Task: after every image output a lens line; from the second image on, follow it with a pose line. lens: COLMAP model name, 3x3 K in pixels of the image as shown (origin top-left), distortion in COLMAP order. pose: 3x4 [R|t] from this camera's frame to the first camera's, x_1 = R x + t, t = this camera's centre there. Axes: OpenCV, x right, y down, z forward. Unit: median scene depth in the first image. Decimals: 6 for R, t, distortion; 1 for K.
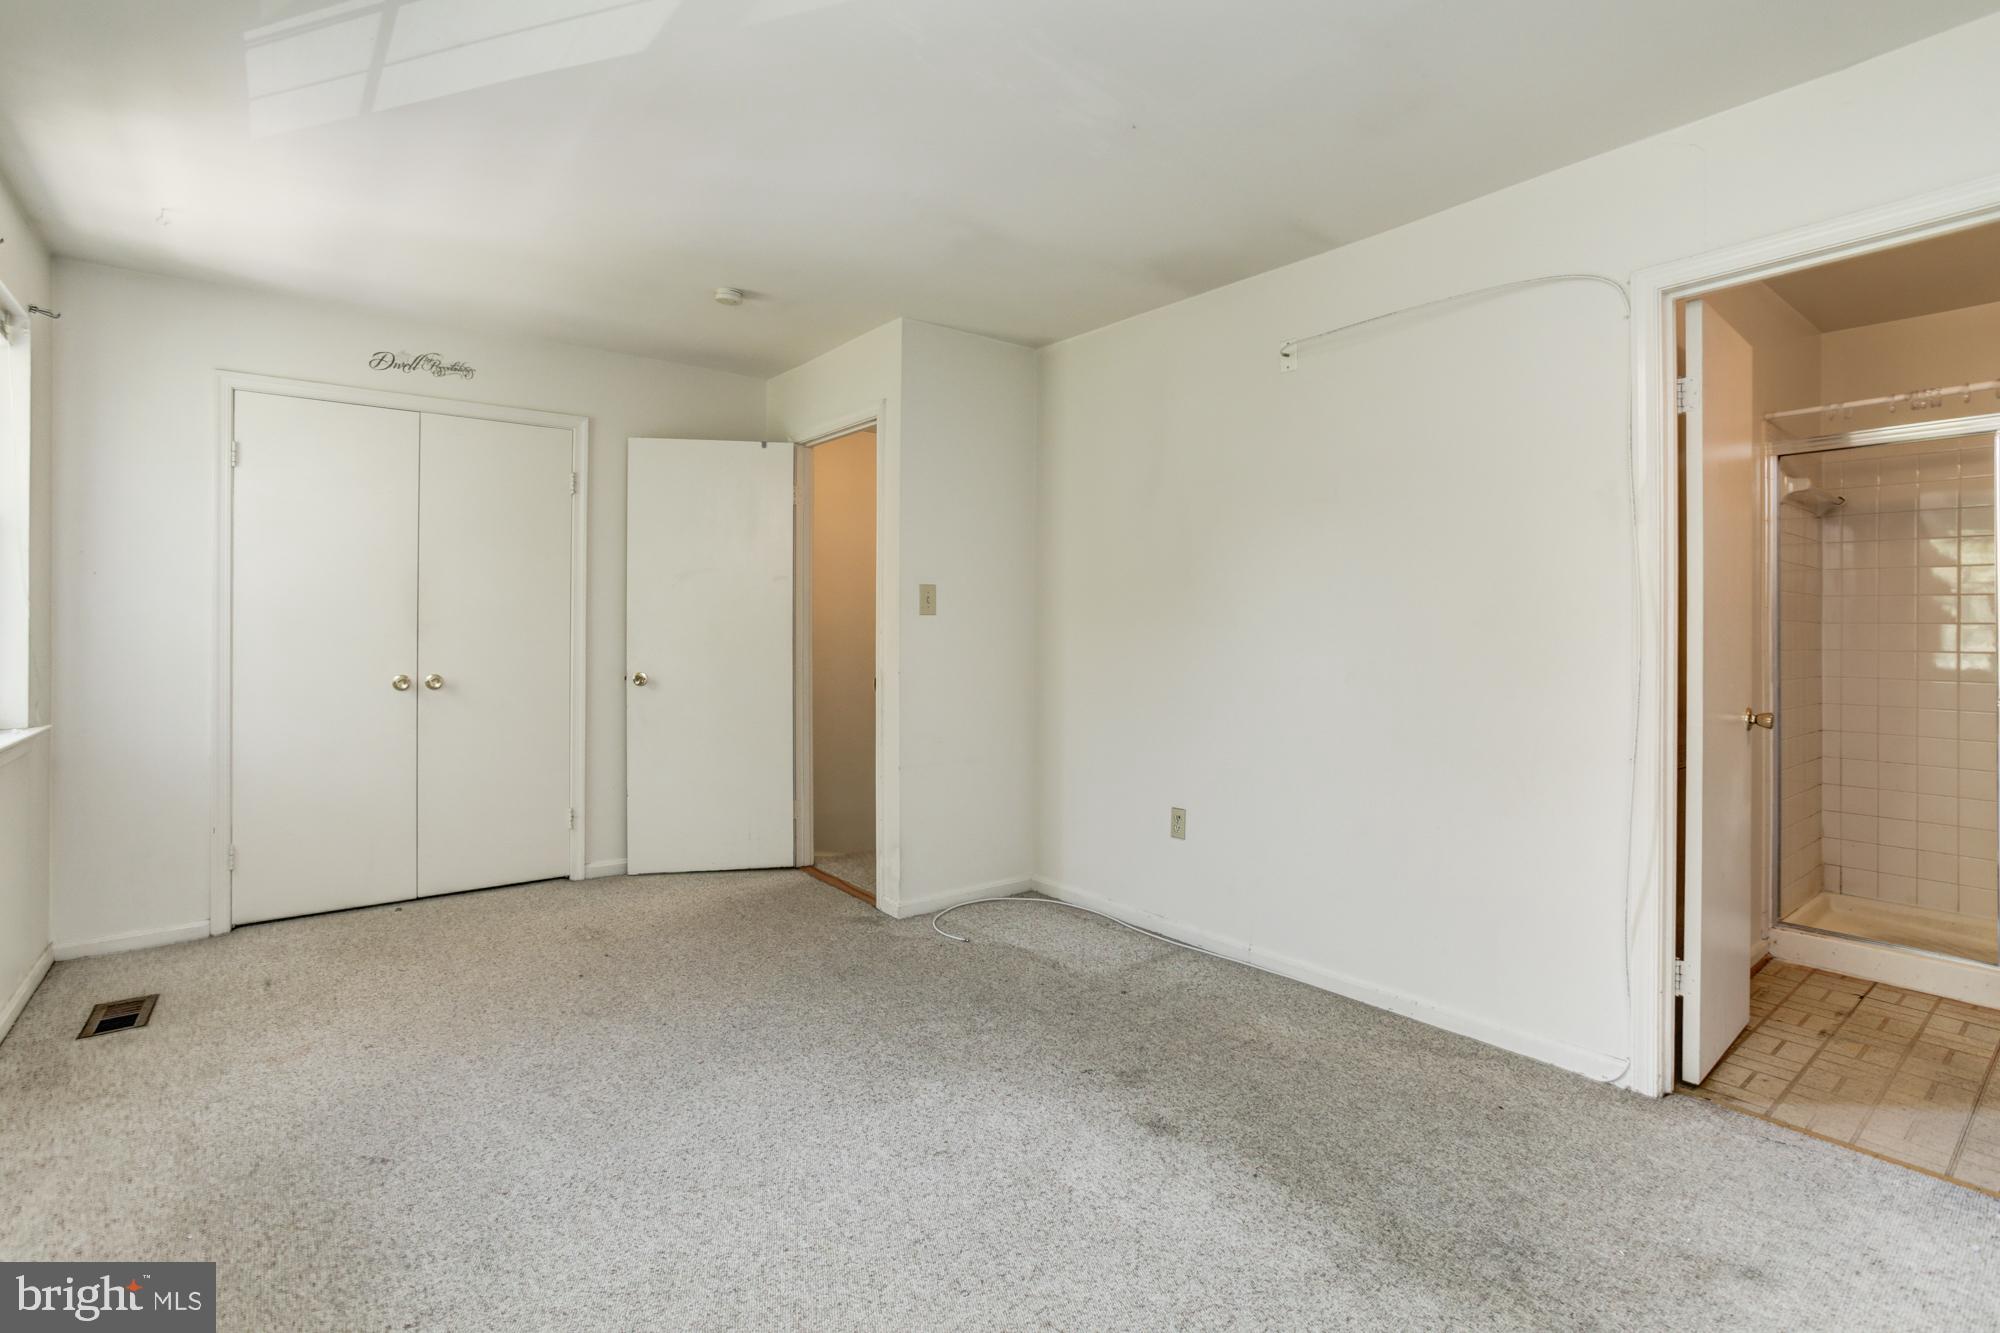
lens RADIAL K [[952.3, 0, 983.4], [0, 952.3, 648.3], [0, 0, 1]] dist [-0.049869, 0.021633]
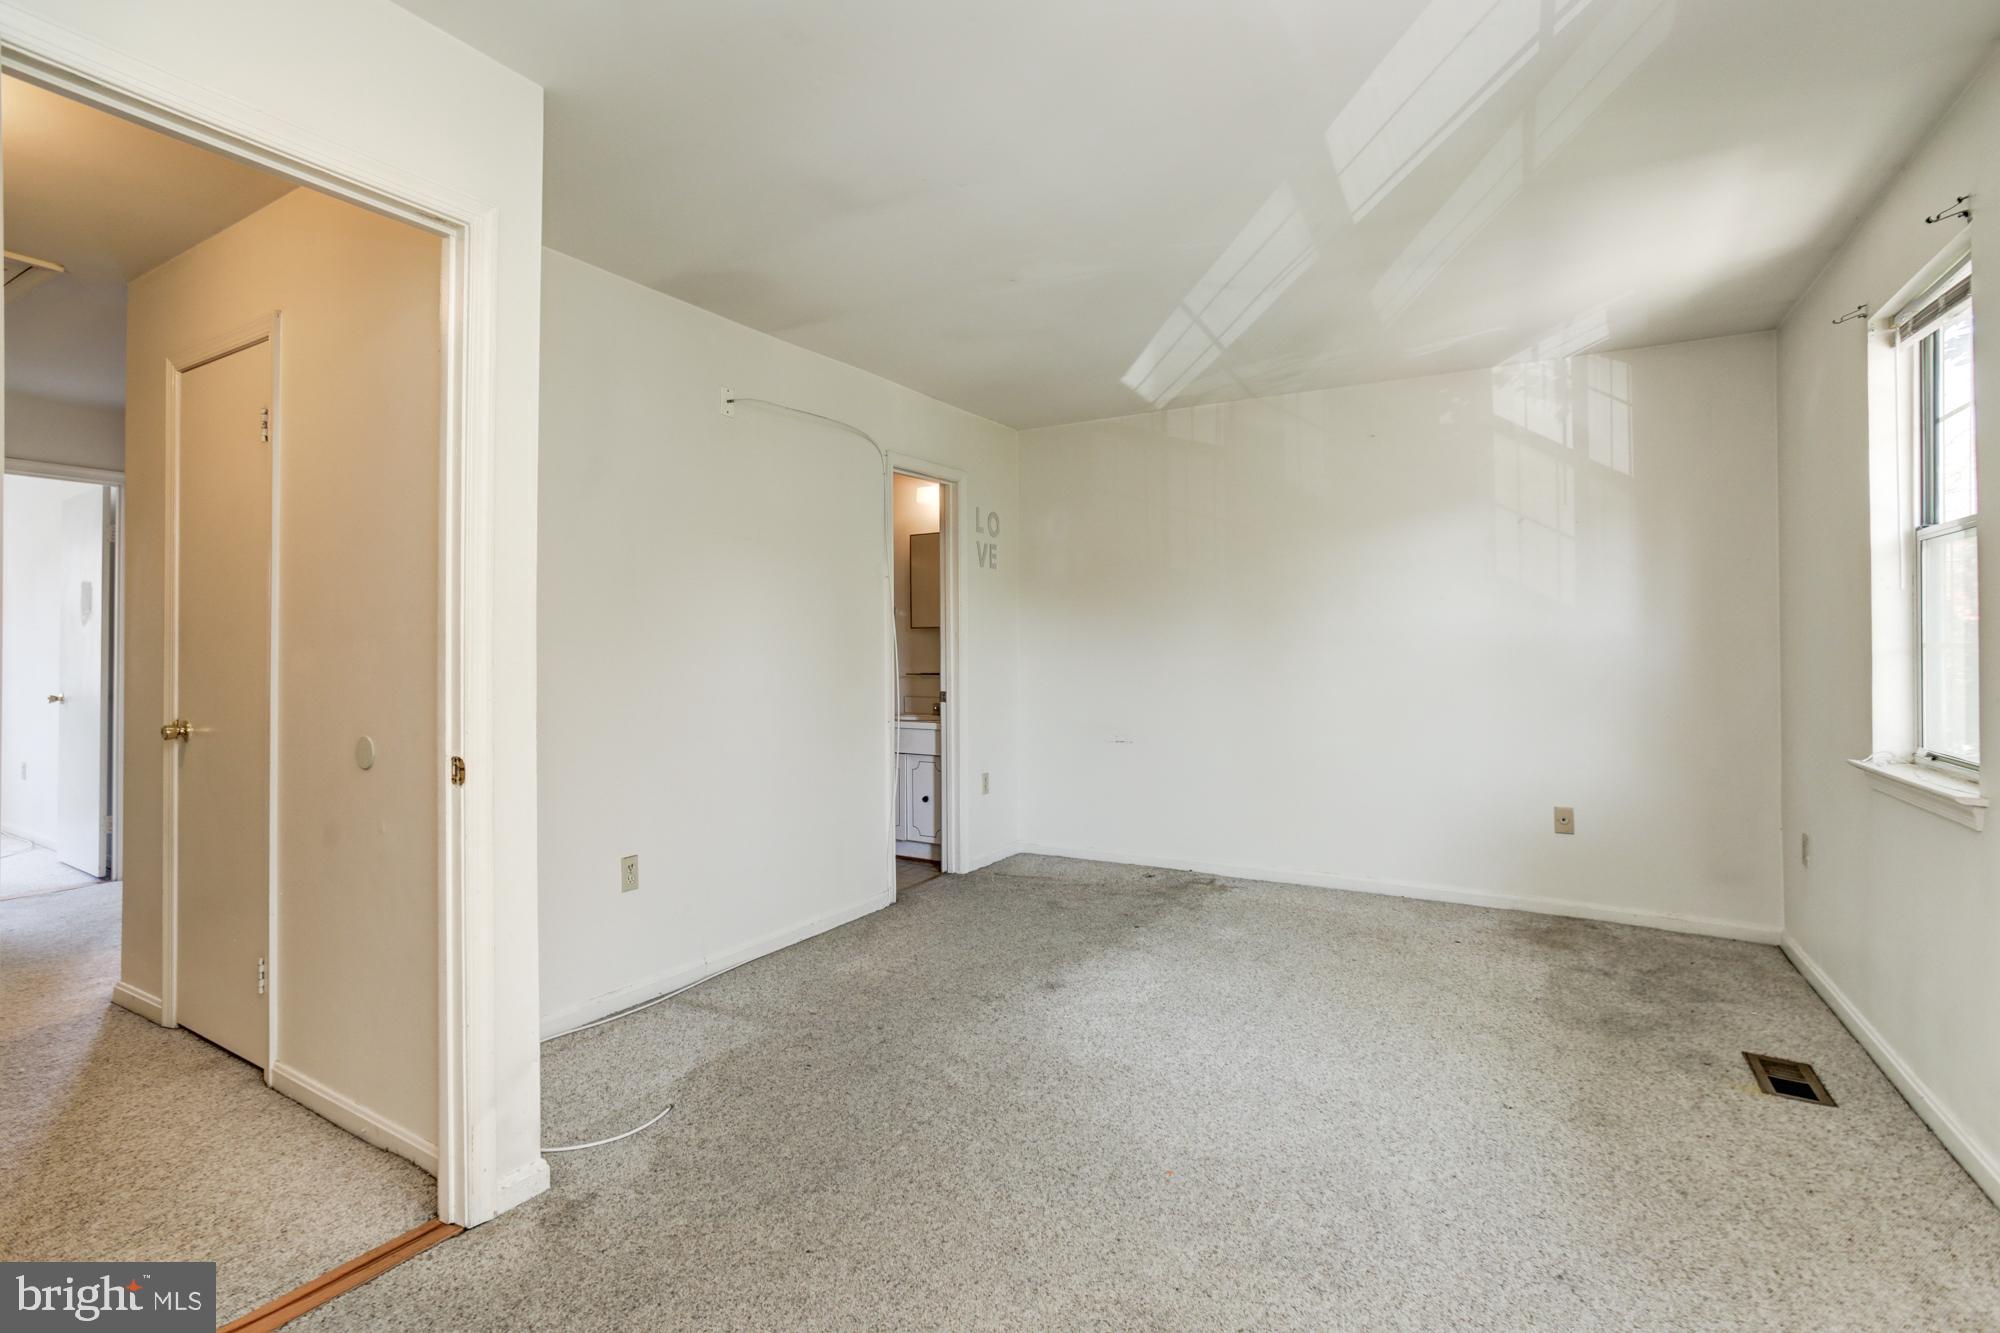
lens RADIAL K [[890.0, 0, 987.1], [0, 890.0, 656.8], [0, 0, 1]] dist [-0.001721, -0.000068]
pose [[-0.360921, -0.005517, 0.932580, -0.884850], [0.011283, 0.999883, 0.010282, -0.024091], [-0.932528, 0.014233, -0.360817, 1.295868]]
